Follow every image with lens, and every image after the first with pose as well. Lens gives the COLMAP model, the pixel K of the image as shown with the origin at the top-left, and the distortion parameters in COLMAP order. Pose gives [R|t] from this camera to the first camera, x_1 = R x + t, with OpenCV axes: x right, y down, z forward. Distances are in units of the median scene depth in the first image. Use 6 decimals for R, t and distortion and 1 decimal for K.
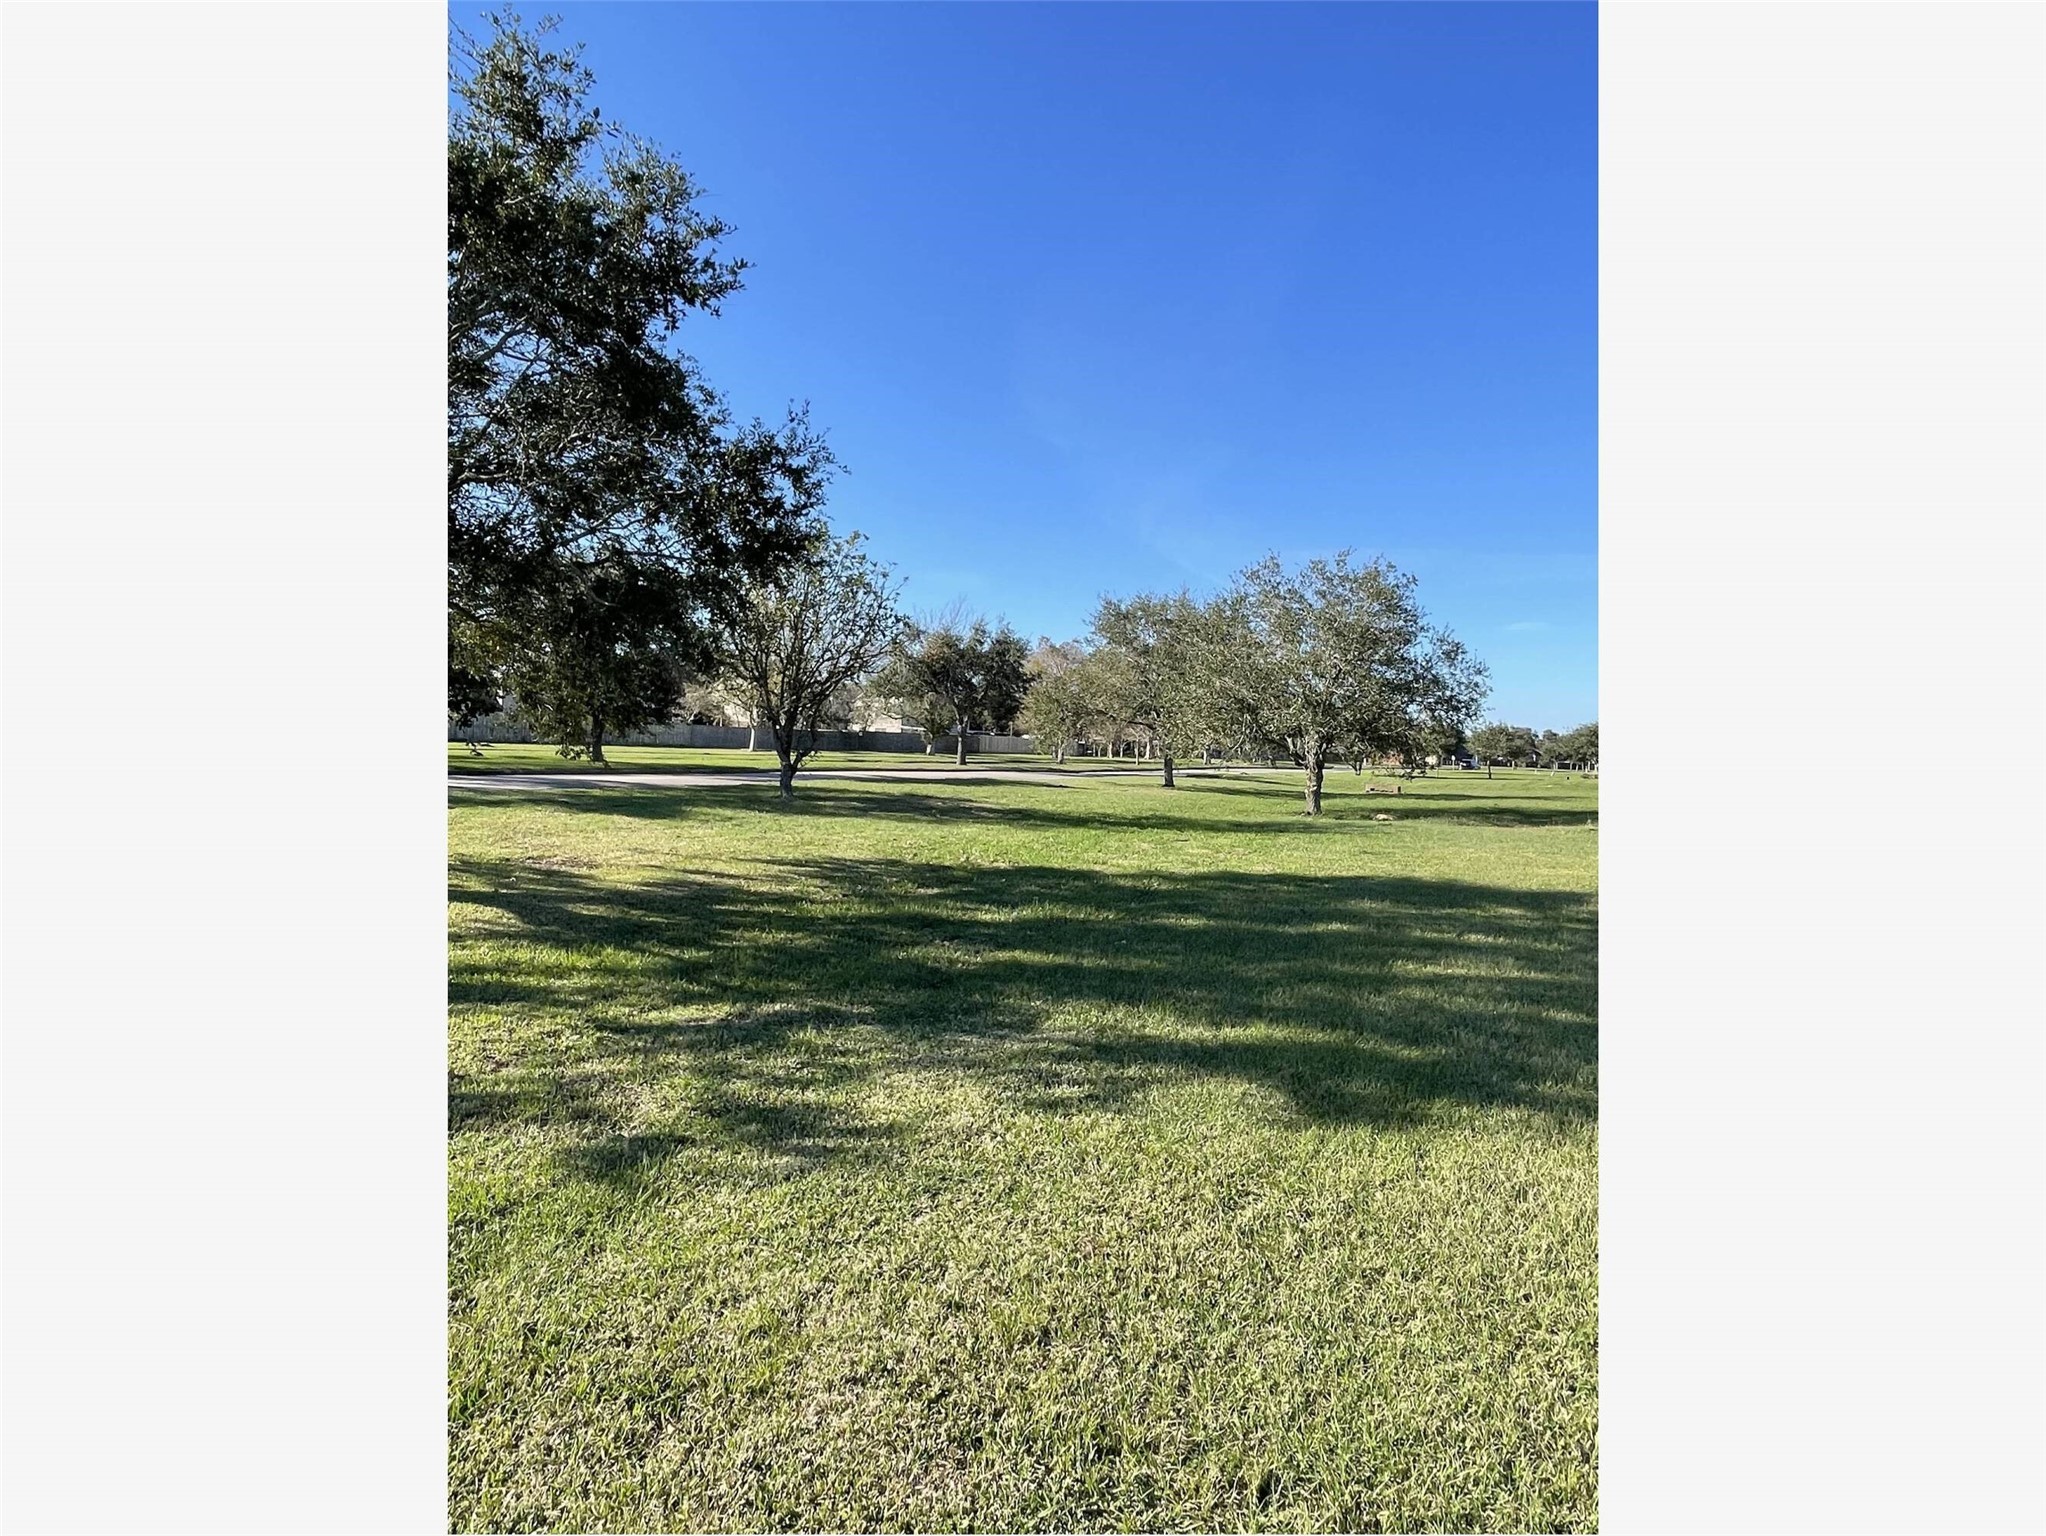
lens RADIAL K [[1062.5, 0, 1023.0], [0, 1062.5, 768.0], [0, 0, 1]] dist [0.021711, -0.049542]
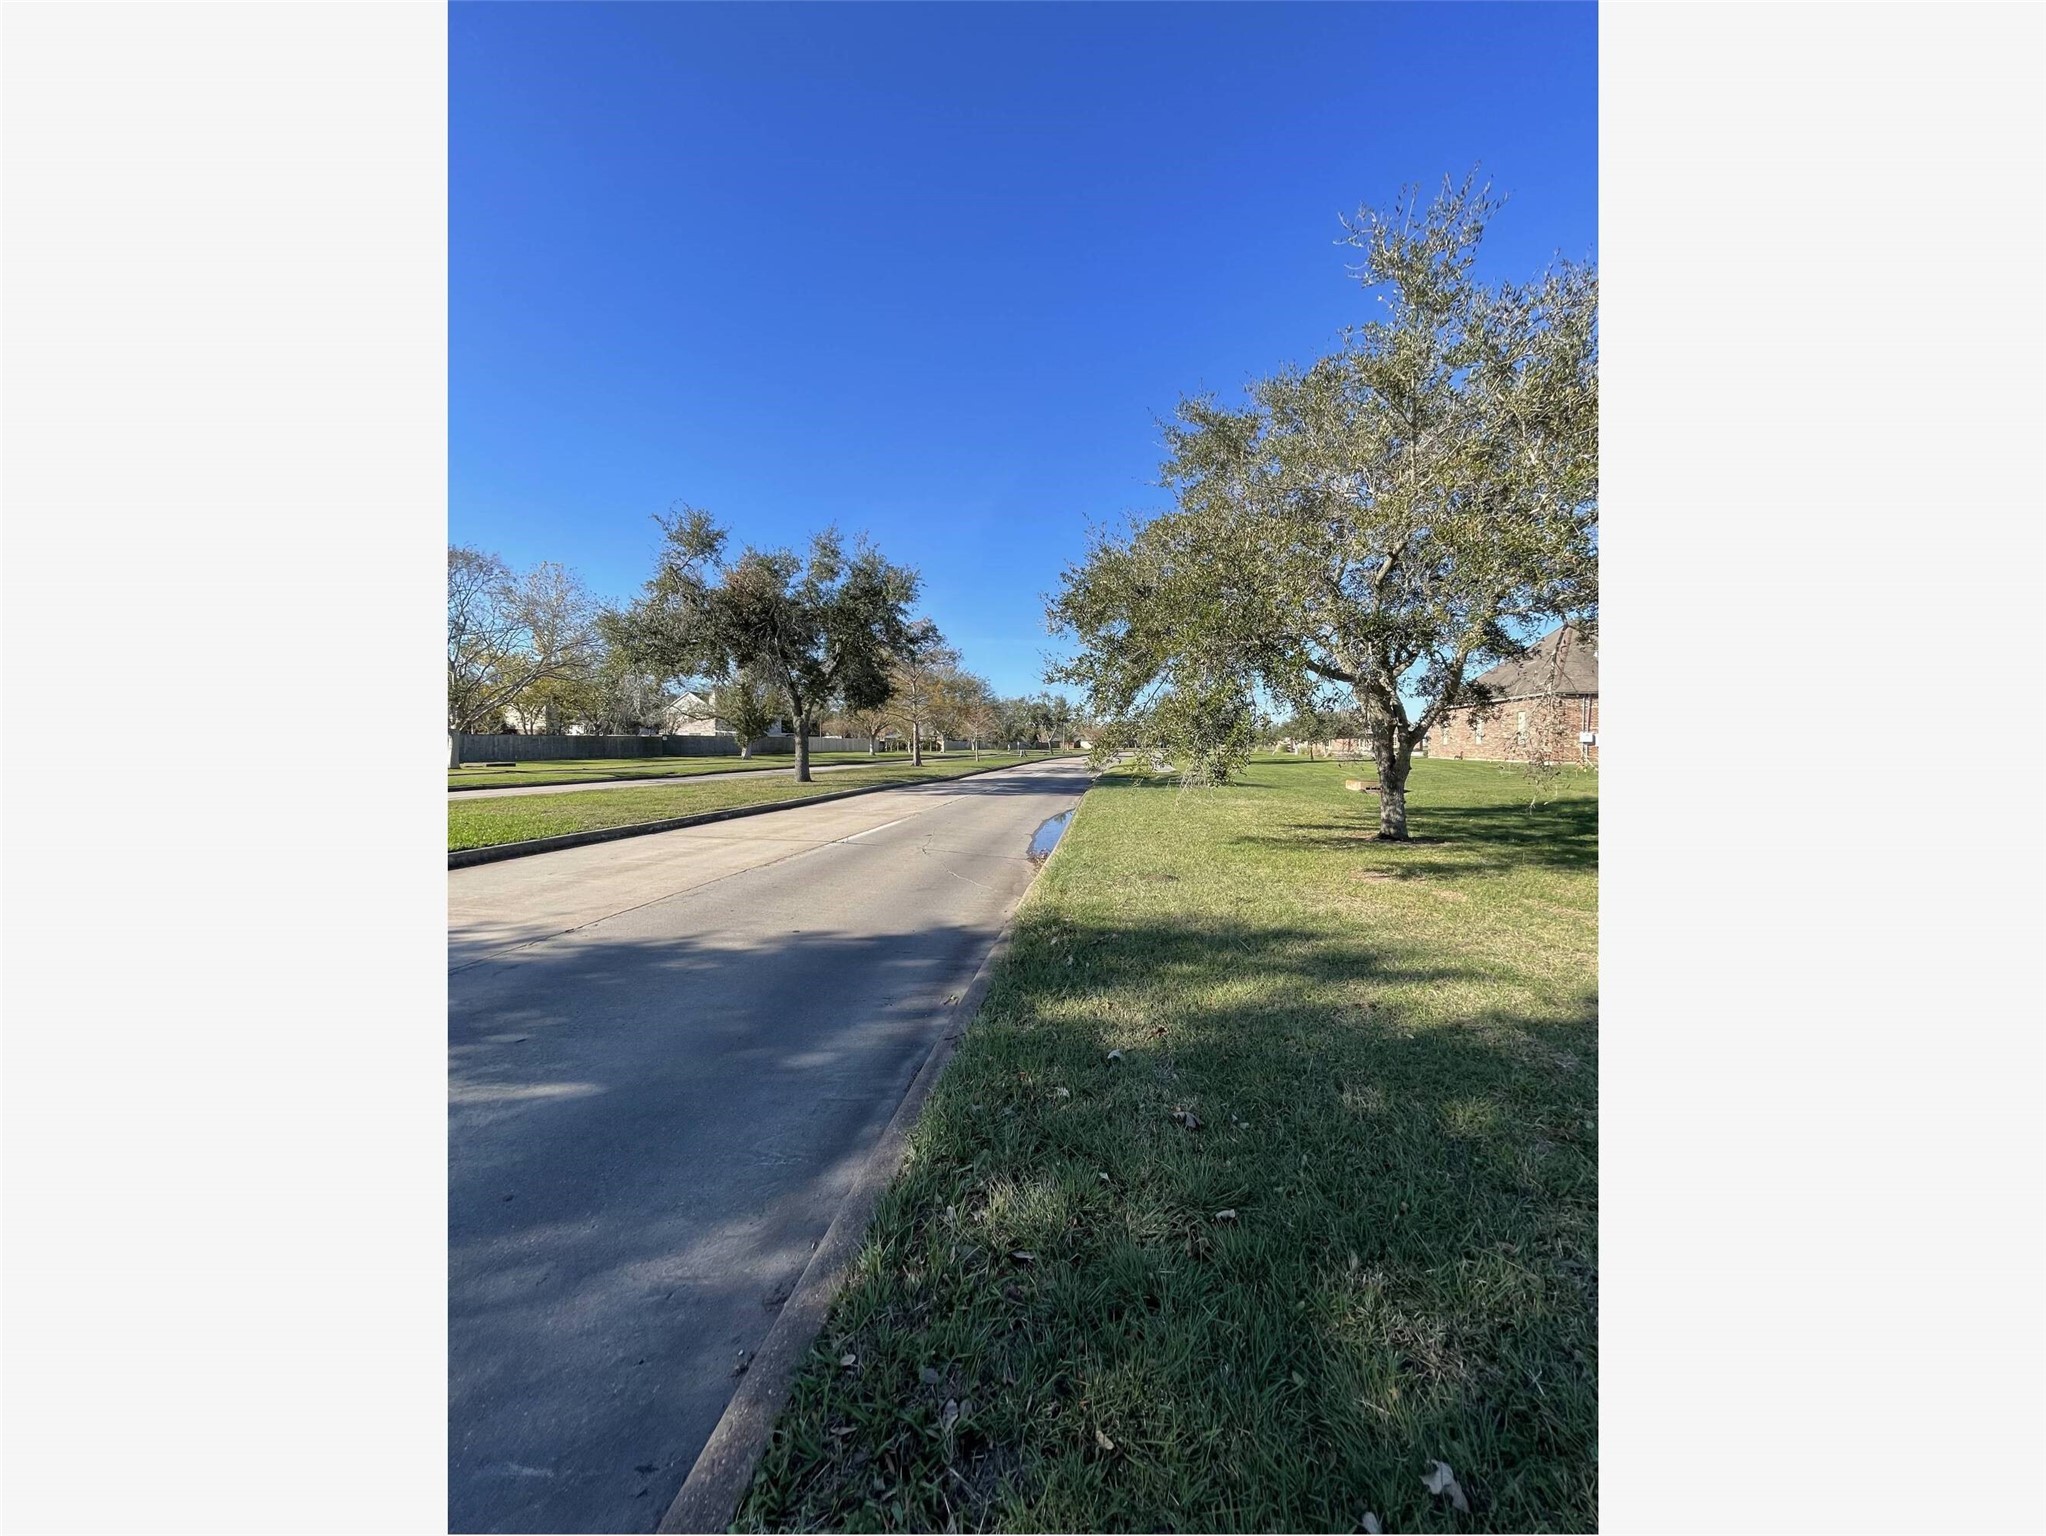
lens RADIAL K [[1062.5, 0, 1023.0], [0, 1062.5, 768.0], [0, 0, 1]] dist [0.021711, -0.049542]
pose [[0.987124, -0.002343, 0.159939, -0.170277], [0.003258, 0.999980, -0.005460, -0.052599], [-0.159923, 0.005911, 0.987112, 2.442403]]
